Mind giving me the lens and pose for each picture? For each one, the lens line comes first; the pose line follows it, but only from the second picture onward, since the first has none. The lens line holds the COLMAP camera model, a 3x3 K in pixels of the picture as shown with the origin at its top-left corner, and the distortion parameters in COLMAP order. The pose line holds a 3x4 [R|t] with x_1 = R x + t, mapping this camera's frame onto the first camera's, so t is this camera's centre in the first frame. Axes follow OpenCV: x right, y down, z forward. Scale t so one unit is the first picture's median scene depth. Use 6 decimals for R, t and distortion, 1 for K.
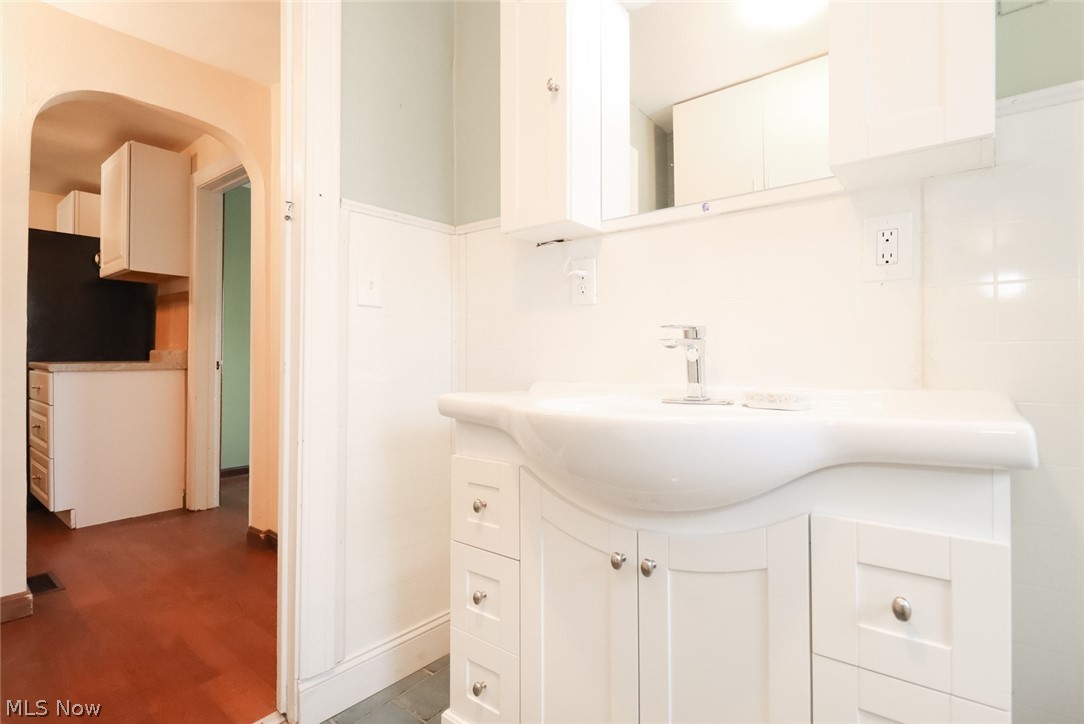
lens RADIAL K [[516.0, 0, 542.0], [0, 516.0, 362.0], [0, 0, 1]] dist [-0.000154, -0.000389]
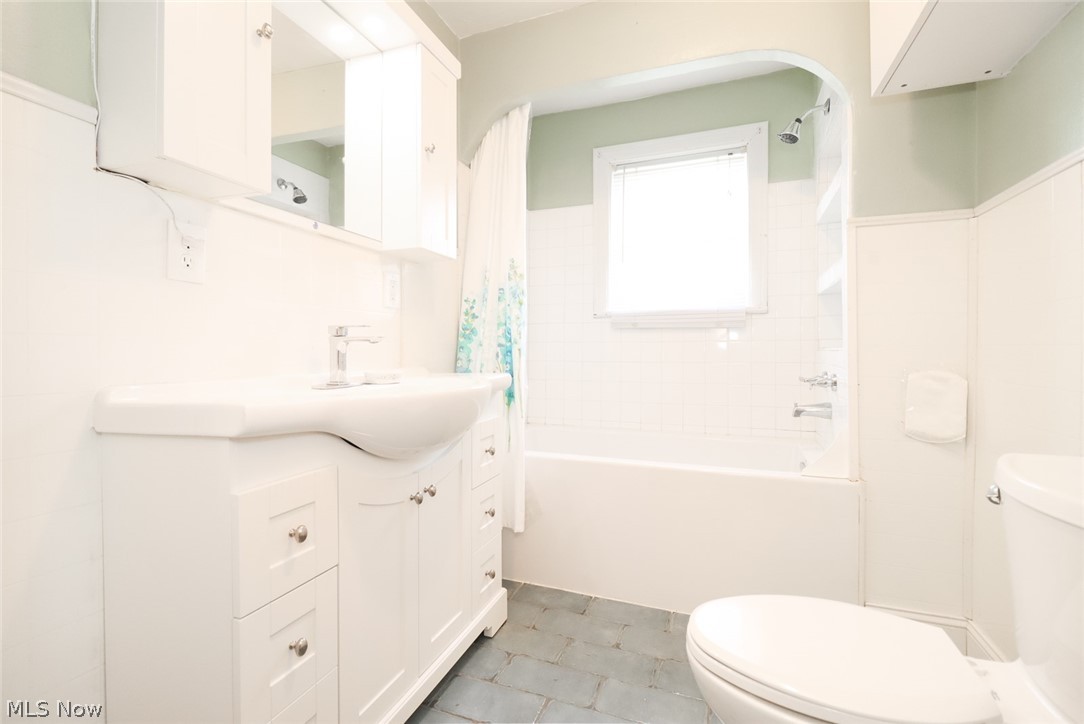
lens RADIAL K [[494.6, 0, 539.7], [0, 494.6, 357.4], [0, 0, 1]] dist [-0.000002, -0.000580]
pose [[-0.311207, -0.018925, 0.950154, -0.980909], [-0.007817, 0.999819, 0.017354, -0.016680], [-0.950310, -0.002027, -0.311299, 0.888731]]
